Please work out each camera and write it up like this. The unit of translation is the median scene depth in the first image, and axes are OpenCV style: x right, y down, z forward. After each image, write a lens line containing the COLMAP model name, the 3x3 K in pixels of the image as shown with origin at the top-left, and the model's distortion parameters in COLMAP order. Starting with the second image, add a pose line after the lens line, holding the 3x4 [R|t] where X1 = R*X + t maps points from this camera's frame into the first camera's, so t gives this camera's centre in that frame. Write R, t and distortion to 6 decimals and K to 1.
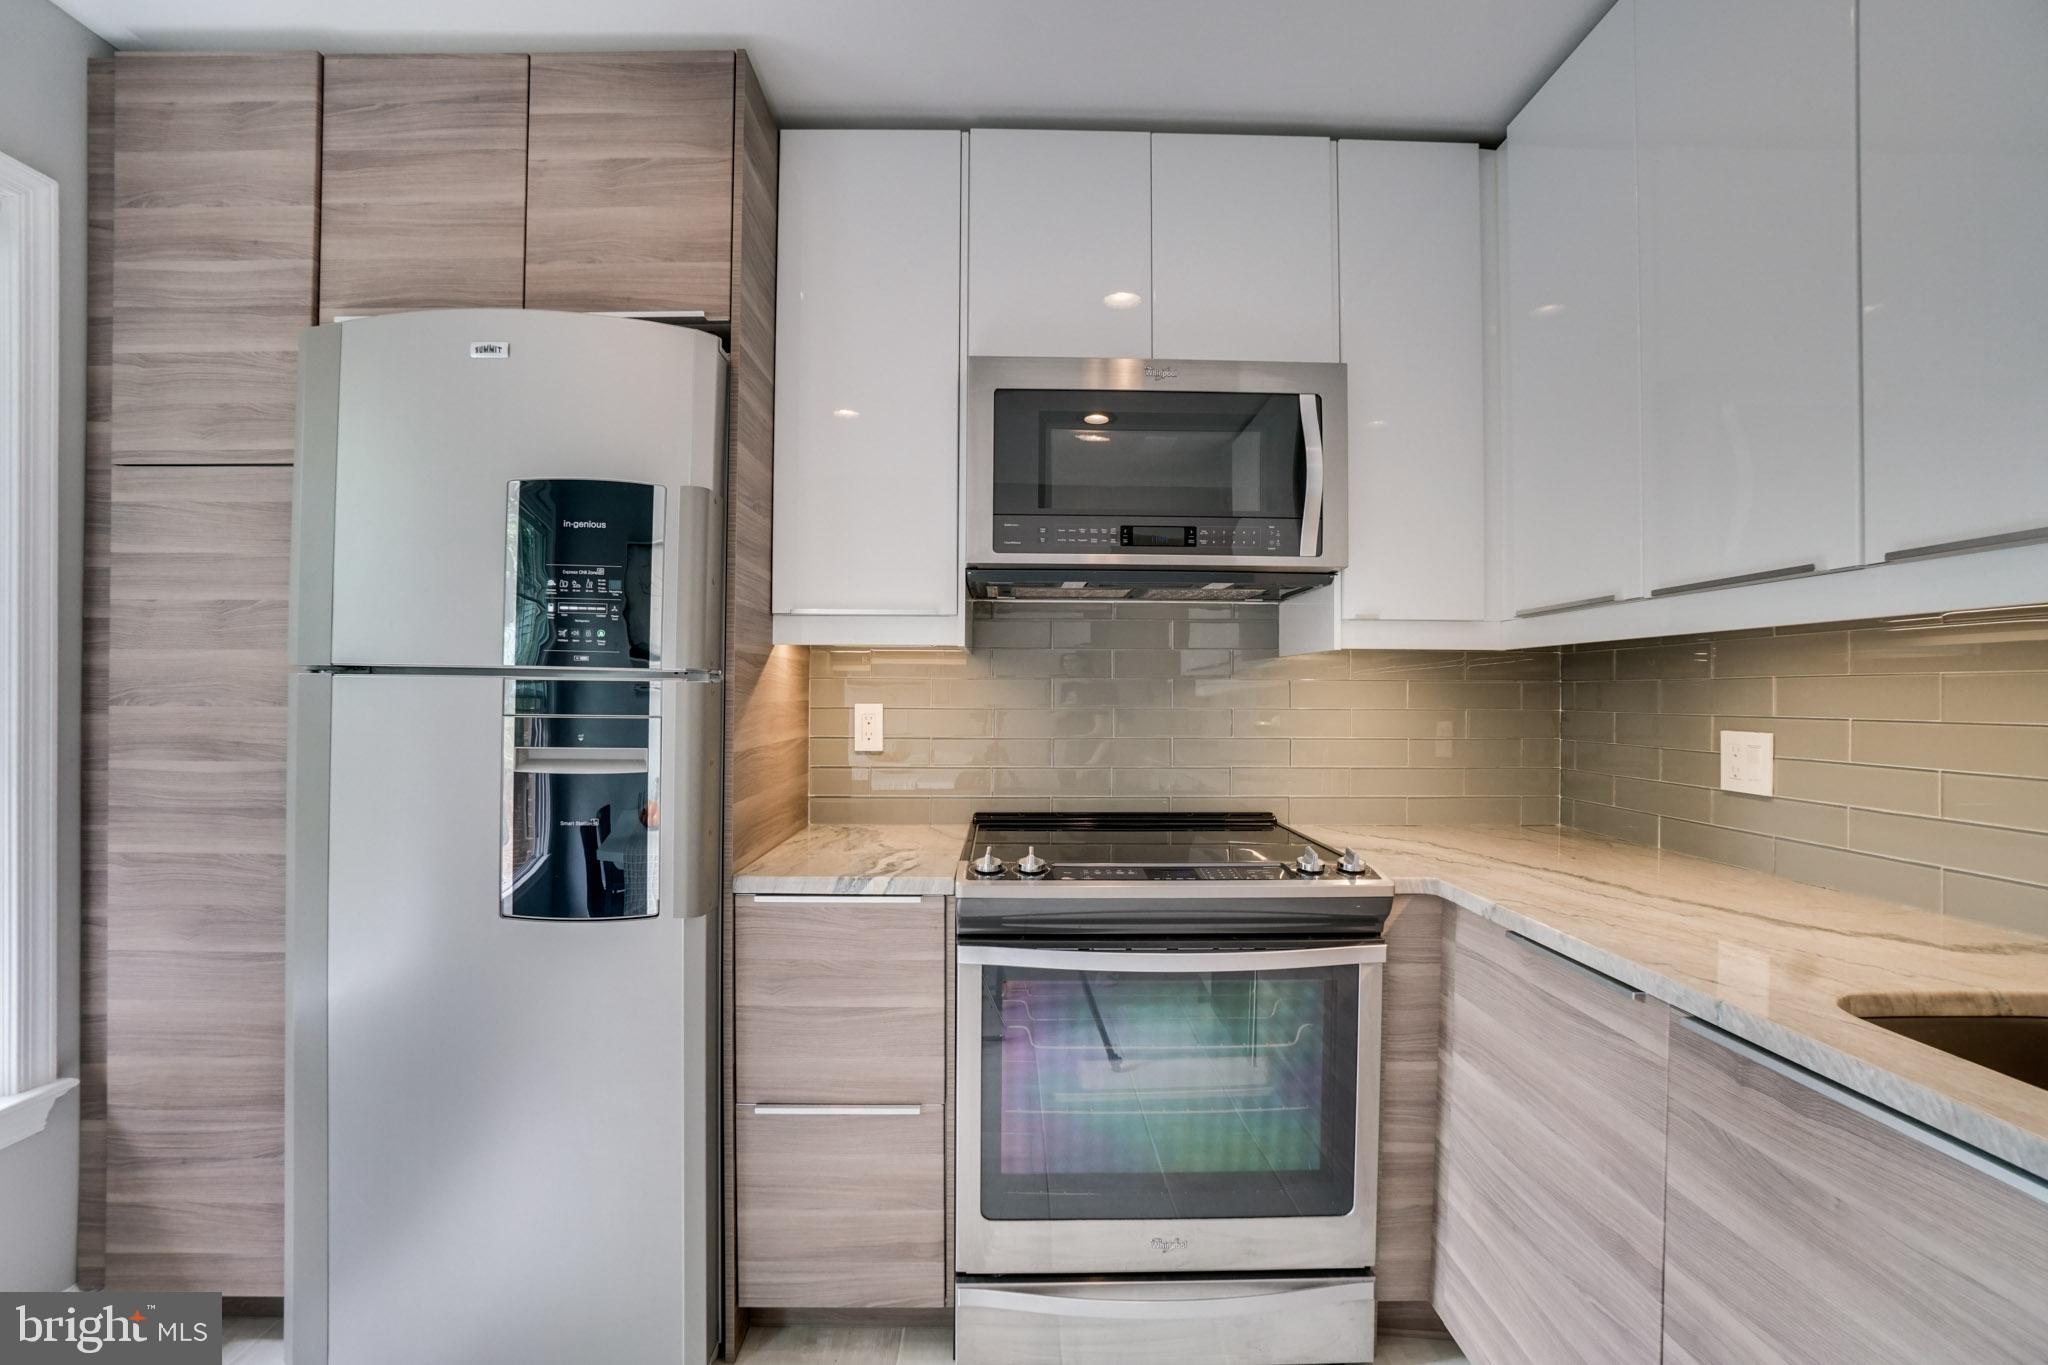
lens RADIAL K [[913.1, 0, 1011.0], [0, 913.1, 695.8], [0, 0, 1]] dist [-0.055388, 0.019481]
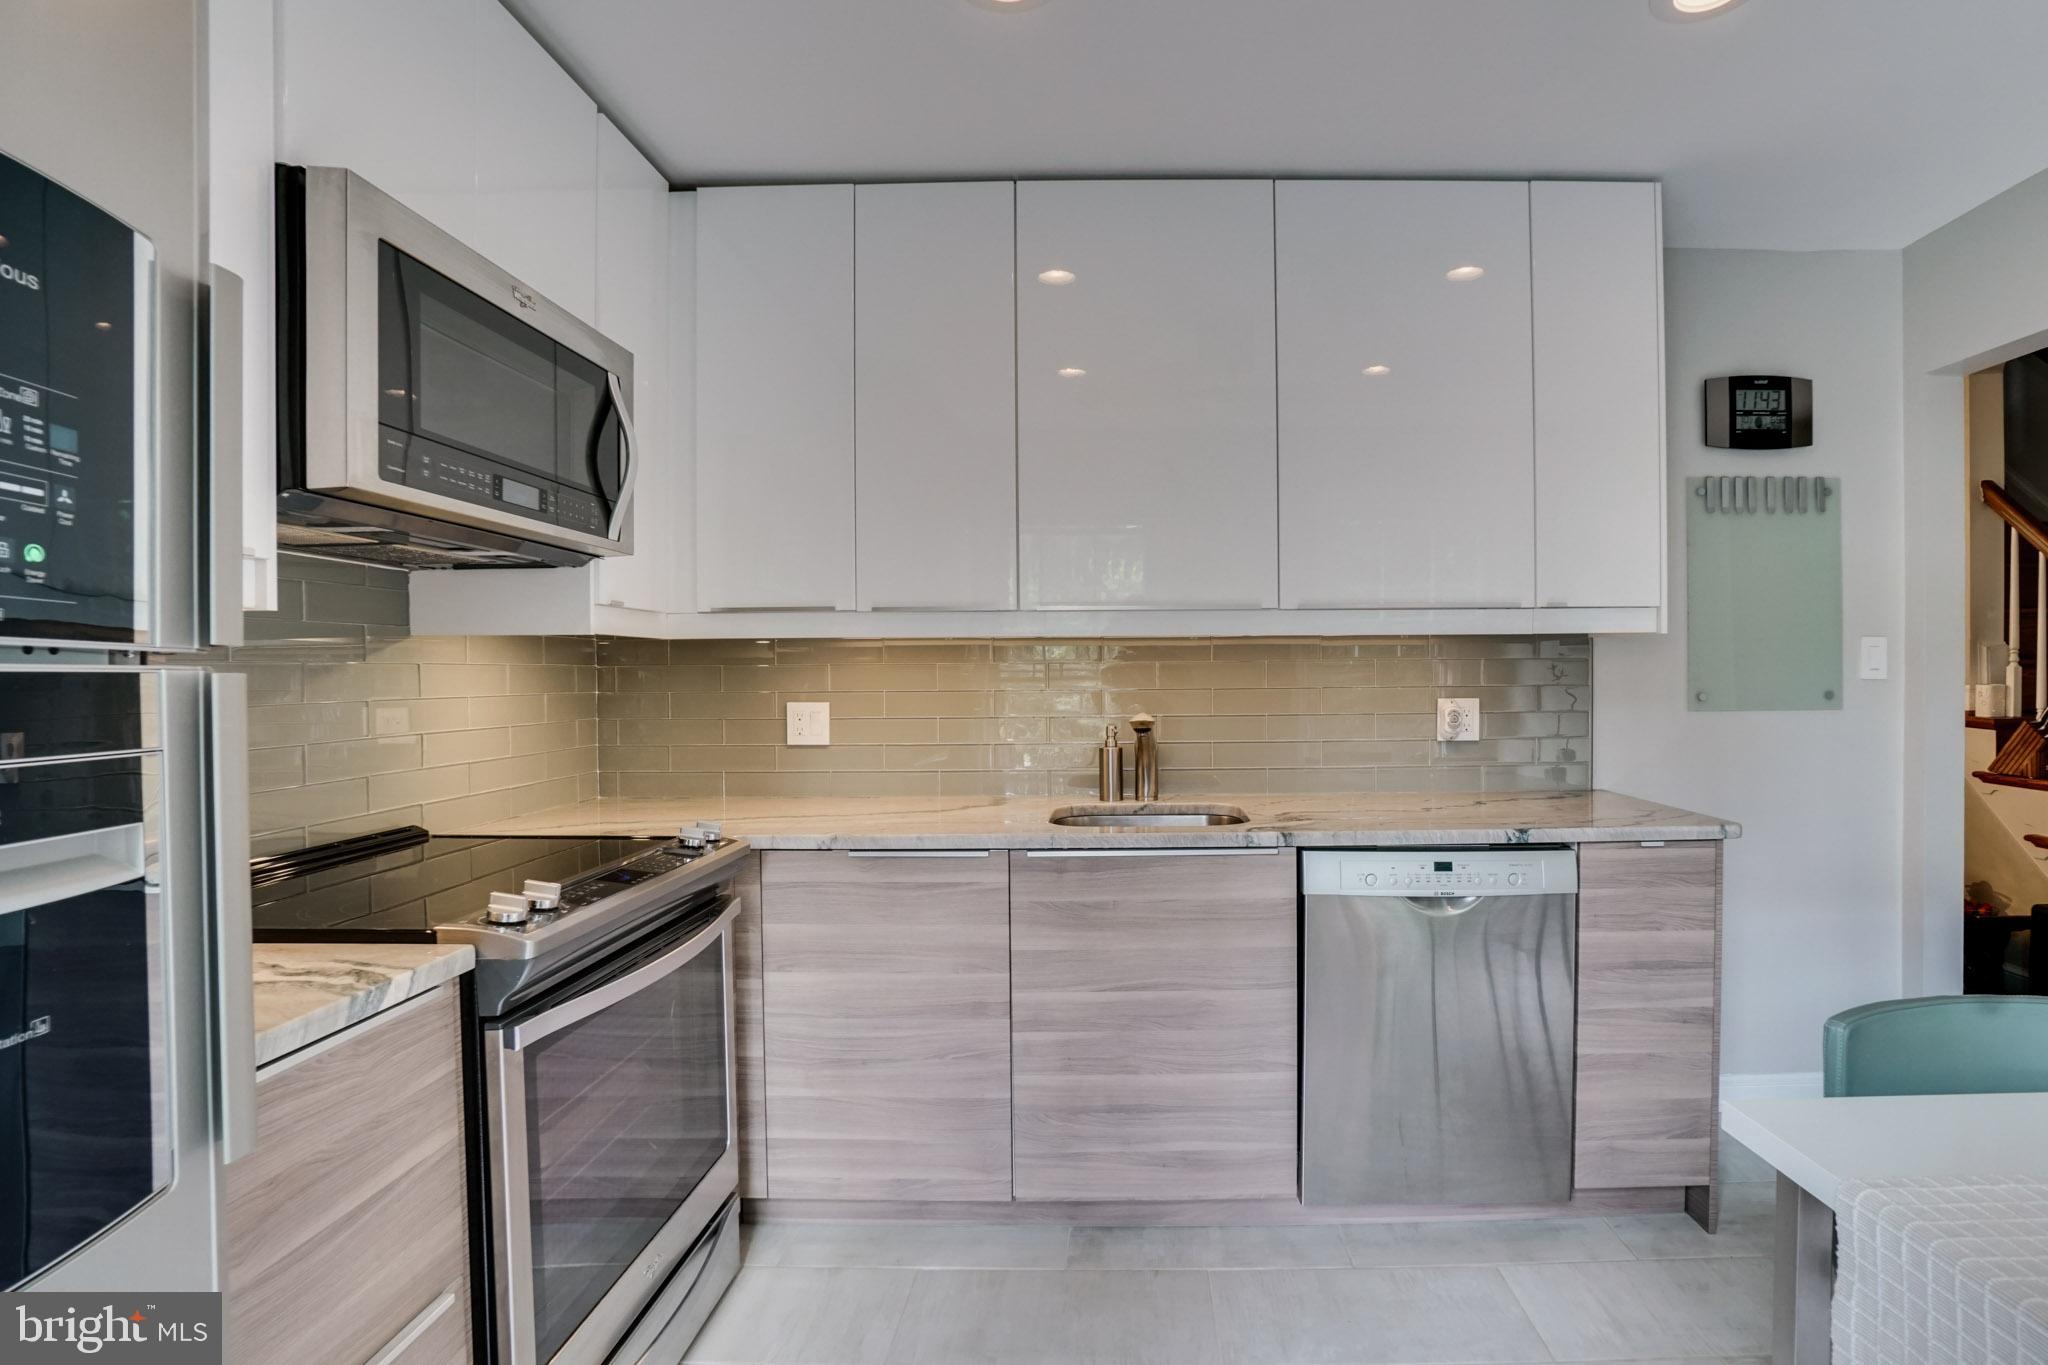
lens RADIAL K [[989.1, 0, 1129.8], [0, 989.1, 693.1], [0, 0, 1]] dist [-0.057102, 0.013100]
pose [[0.018557, -0.027602, 0.999447, -0.811714], [0.011922, 0.999554, 0.027383, -0.011758], [-0.999757, 0.011408, 0.018877, 0.478394]]
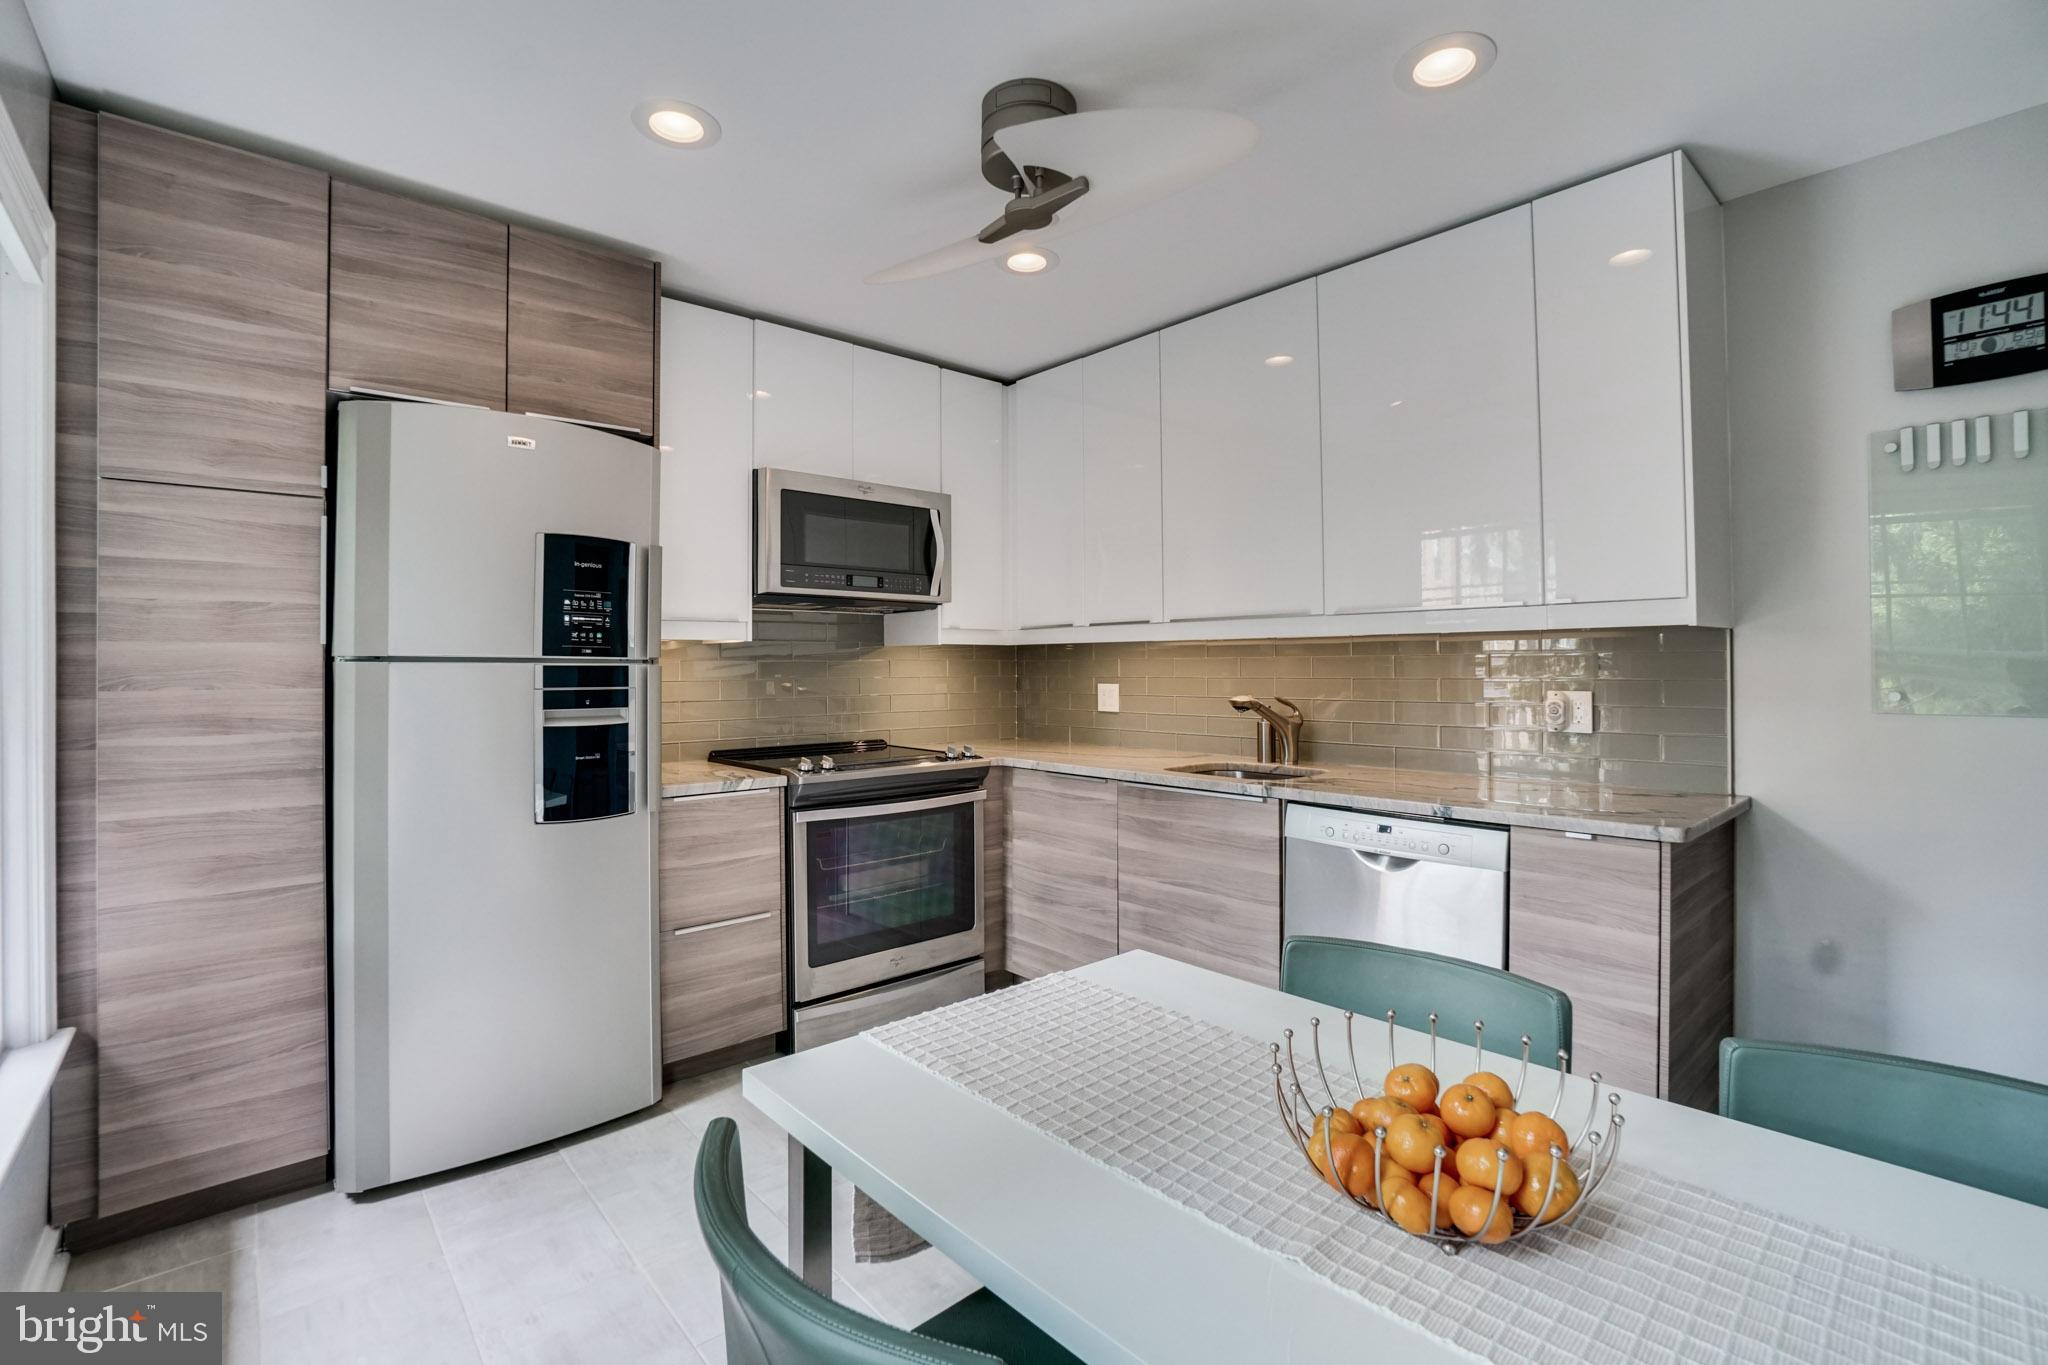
lens RADIAL K [[910.3, 0, 1030.6], [0, 910.3, 680.3], [0, 0, 1]] dist [-0.053052, 0.018731]
pose [[0.754704, -0.019673, 0.655771, -0.861626], [0.012418, 0.999800, 0.015702, -0.005924], [-0.655948, -0.003707, 0.754797, -0.627911]]
